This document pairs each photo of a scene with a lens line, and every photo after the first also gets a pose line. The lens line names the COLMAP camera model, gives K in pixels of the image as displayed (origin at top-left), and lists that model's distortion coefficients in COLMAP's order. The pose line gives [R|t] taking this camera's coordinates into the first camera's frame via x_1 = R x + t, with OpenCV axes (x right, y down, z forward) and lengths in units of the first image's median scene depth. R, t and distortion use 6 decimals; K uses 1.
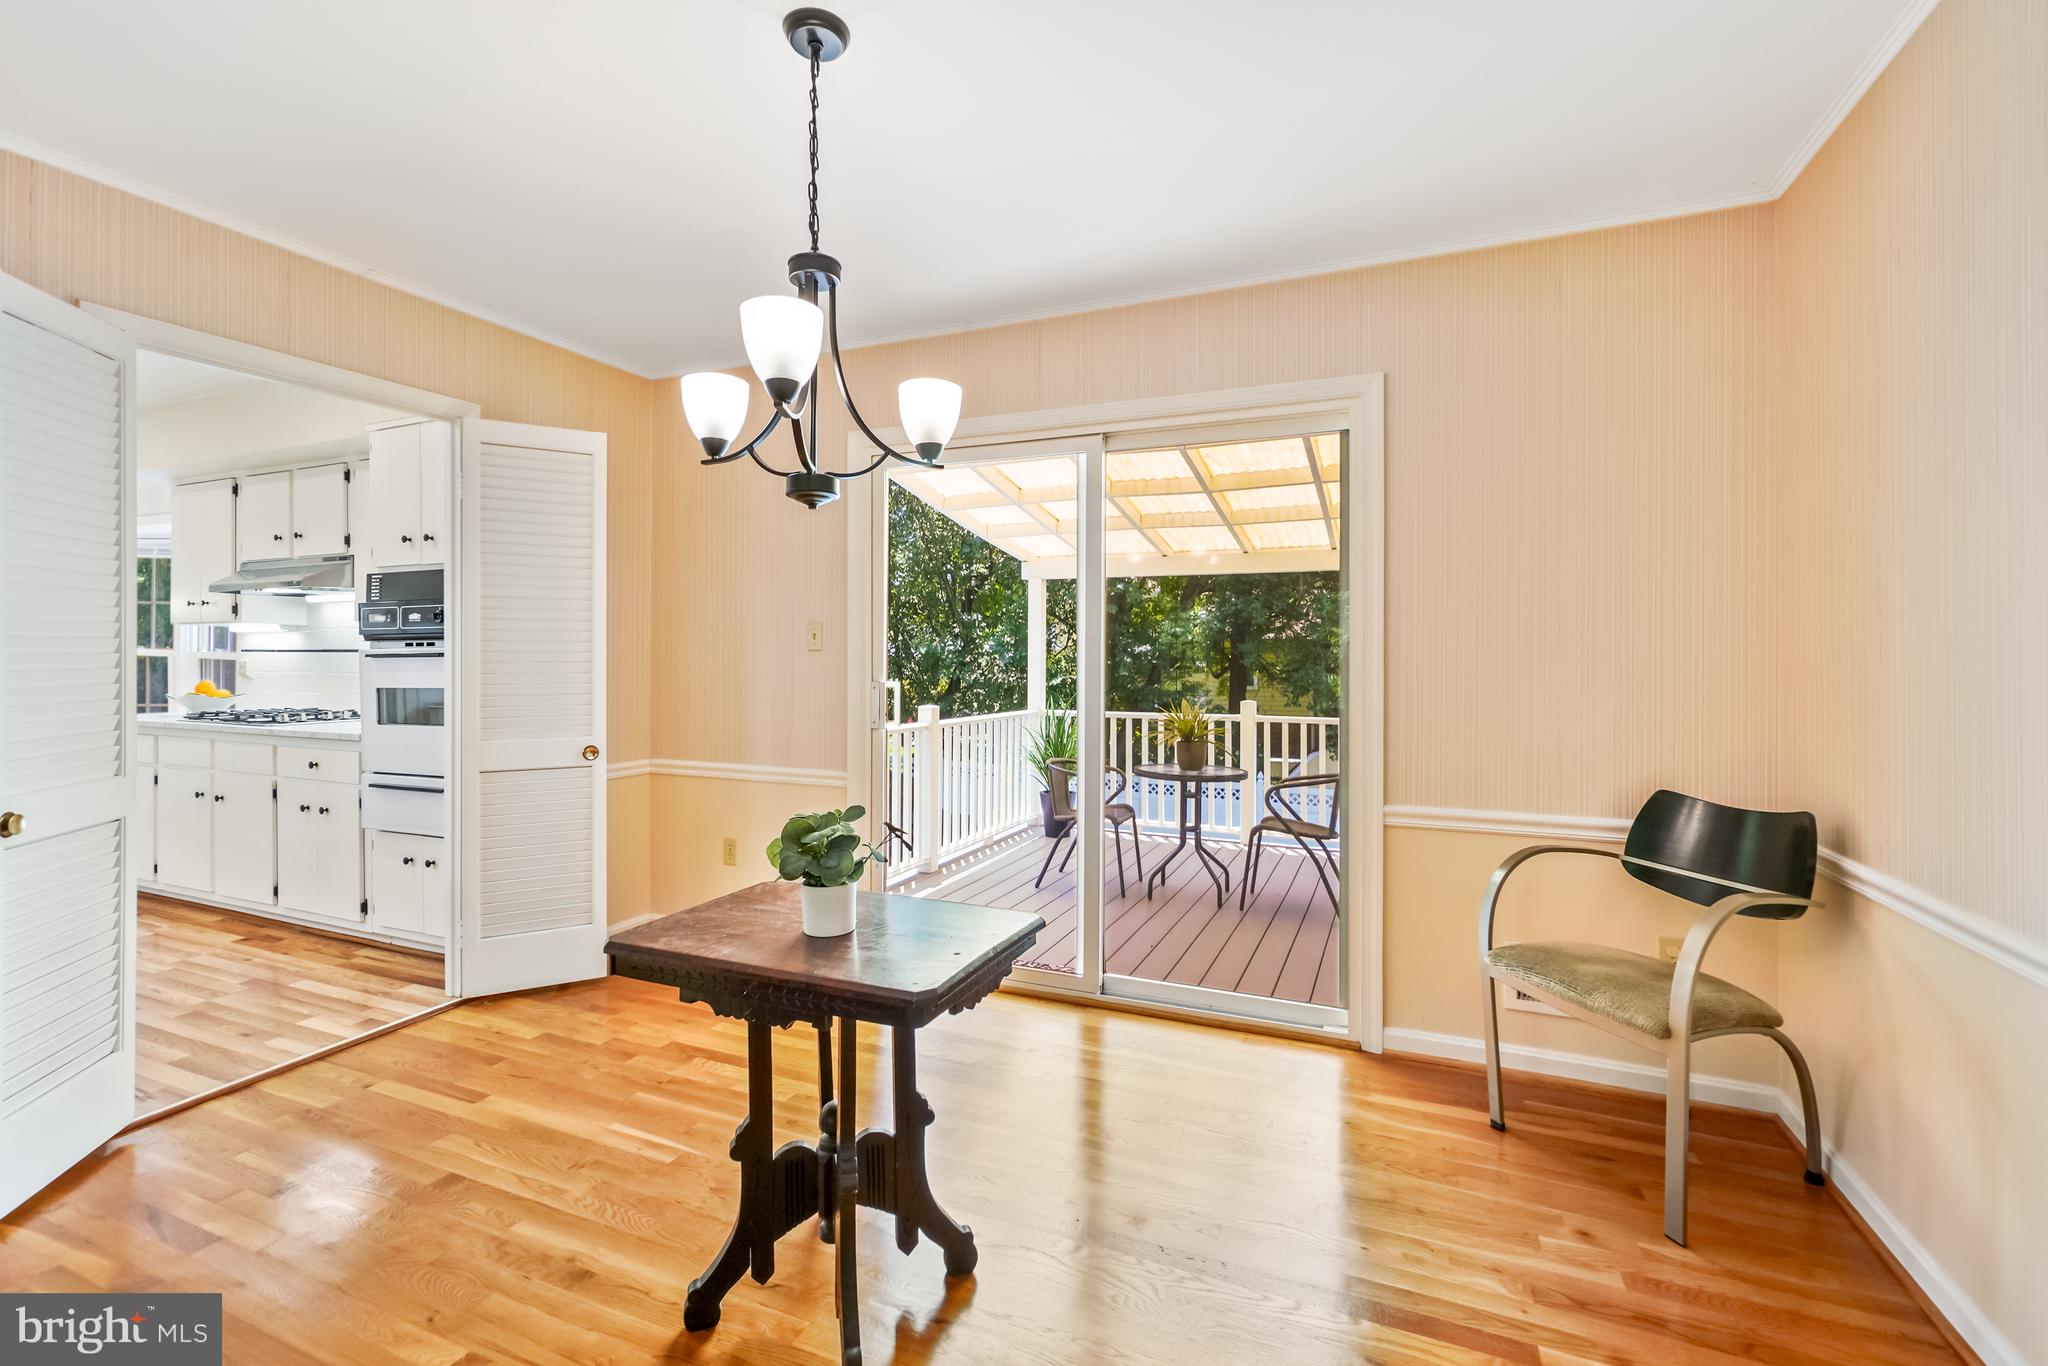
lens RADIAL K [[888.4, 0, 1026.5], [0, 888.4, 675.1], [0, 0, 1]] dist [-0.010191, 0.003383]
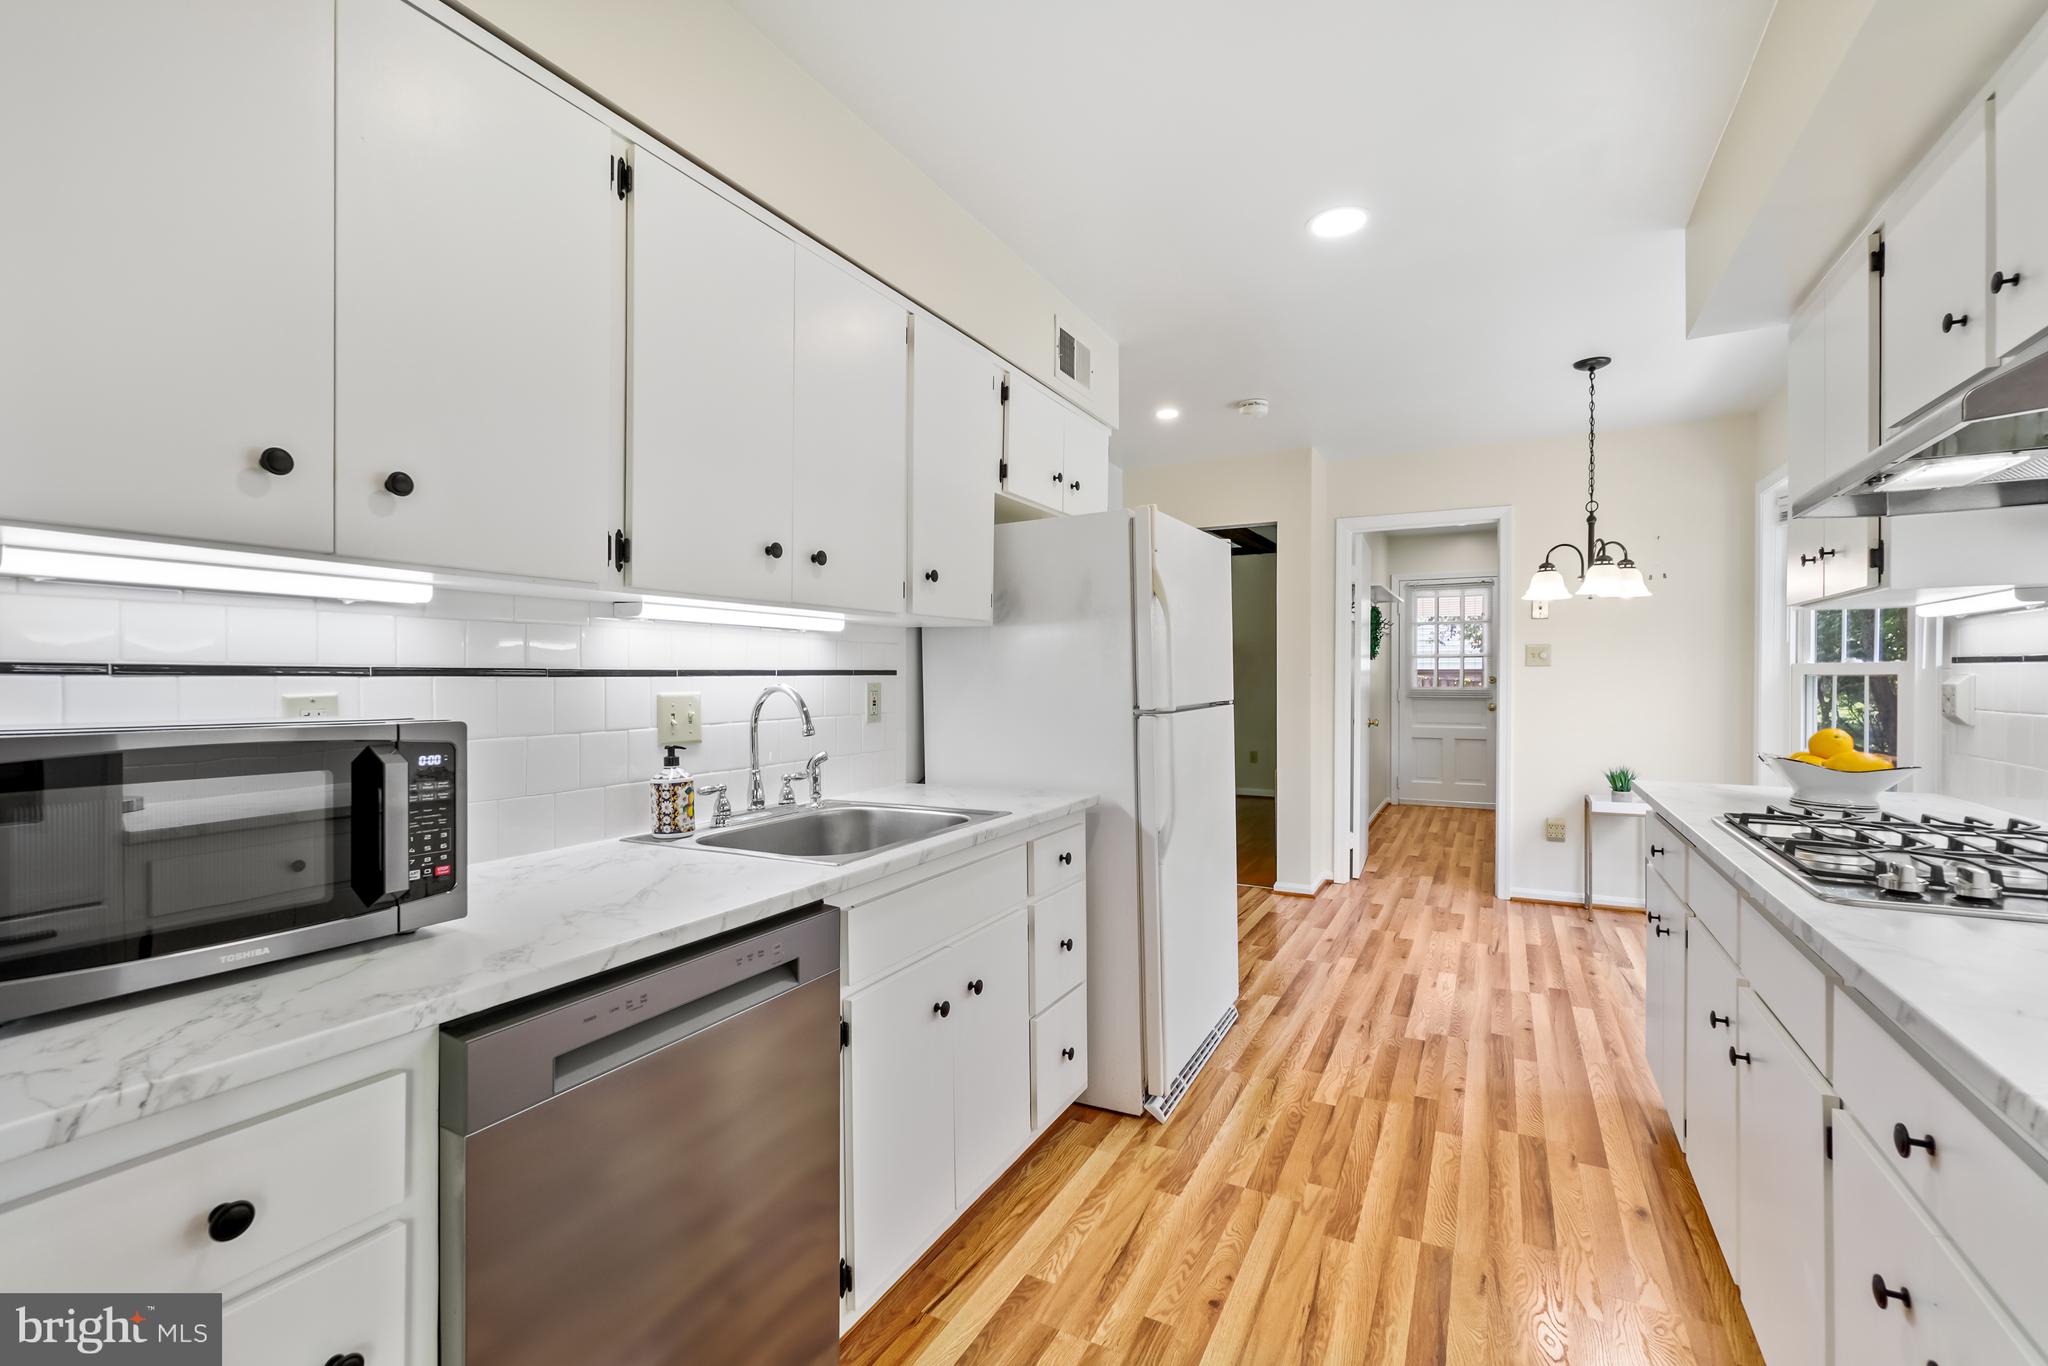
lens RADIAL K [[888.4, 0, 1028.2], [0, 888.4, 679.3], [0, 0, 1]] dist [-0.010191, 0.003383]
pose [[-0.070993, -0.007993, -0.997445, -0.395477], [-0.006305, 0.999952, -0.007564, -0.011309], [0.997457, 0.005752, -0.071040, 0.544463]]
